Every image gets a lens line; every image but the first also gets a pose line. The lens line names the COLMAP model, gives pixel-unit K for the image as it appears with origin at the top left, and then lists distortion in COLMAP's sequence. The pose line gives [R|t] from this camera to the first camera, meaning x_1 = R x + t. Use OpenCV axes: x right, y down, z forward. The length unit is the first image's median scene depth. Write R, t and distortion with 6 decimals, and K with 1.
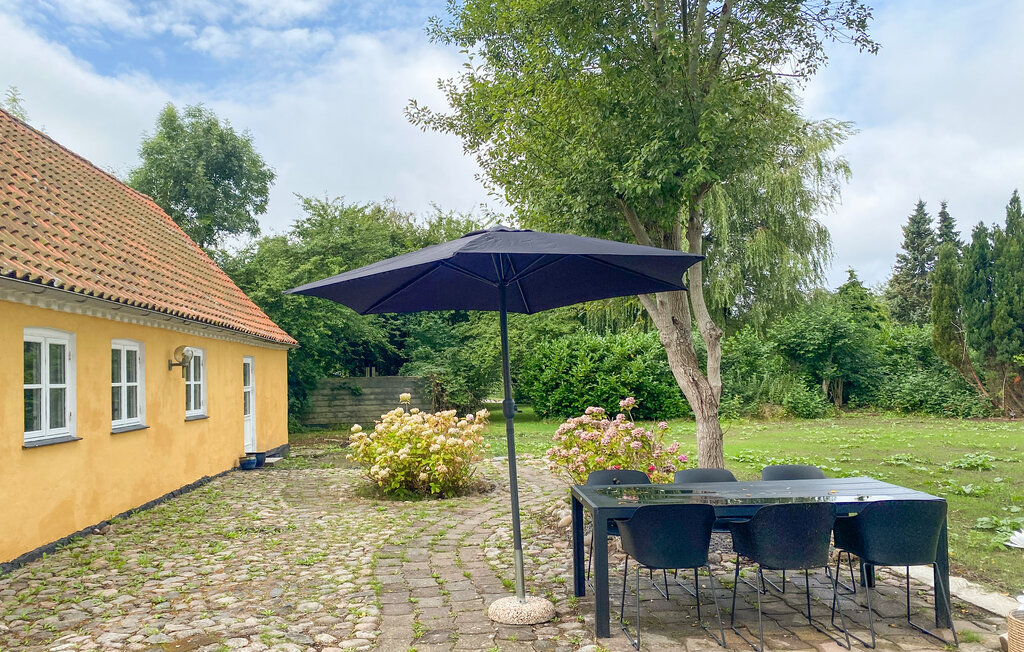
lens RADIAL K [[807.8, 0, 512.0], [0, 807.8, 325.3], [0, 0, 1]] dist [0.008134, -0.001874]
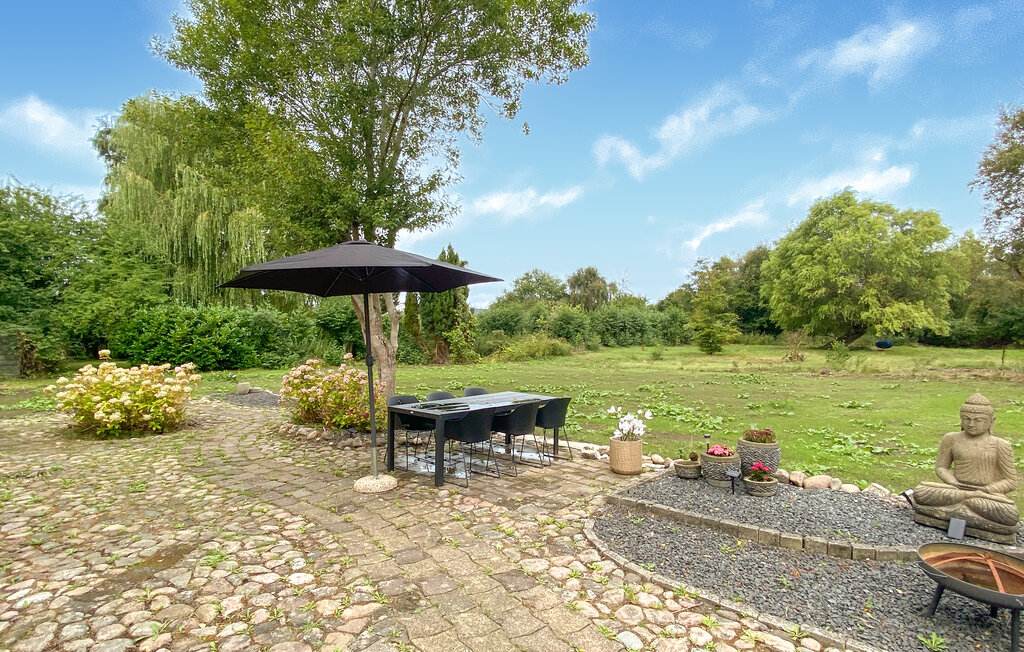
lens RADIAL K [[517.9, 0, 509.4], [0, 517.9, 330.1], [0, 0, 1]] dist [-0.005242, -0.002848]
pose [[0.688773, 0.033453, 0.724204, -0.372108], [-0.064303, 0.997817, 0.015065, 0.008446], [-0.722119, -0.056945, 0.689421, 0.076090]]
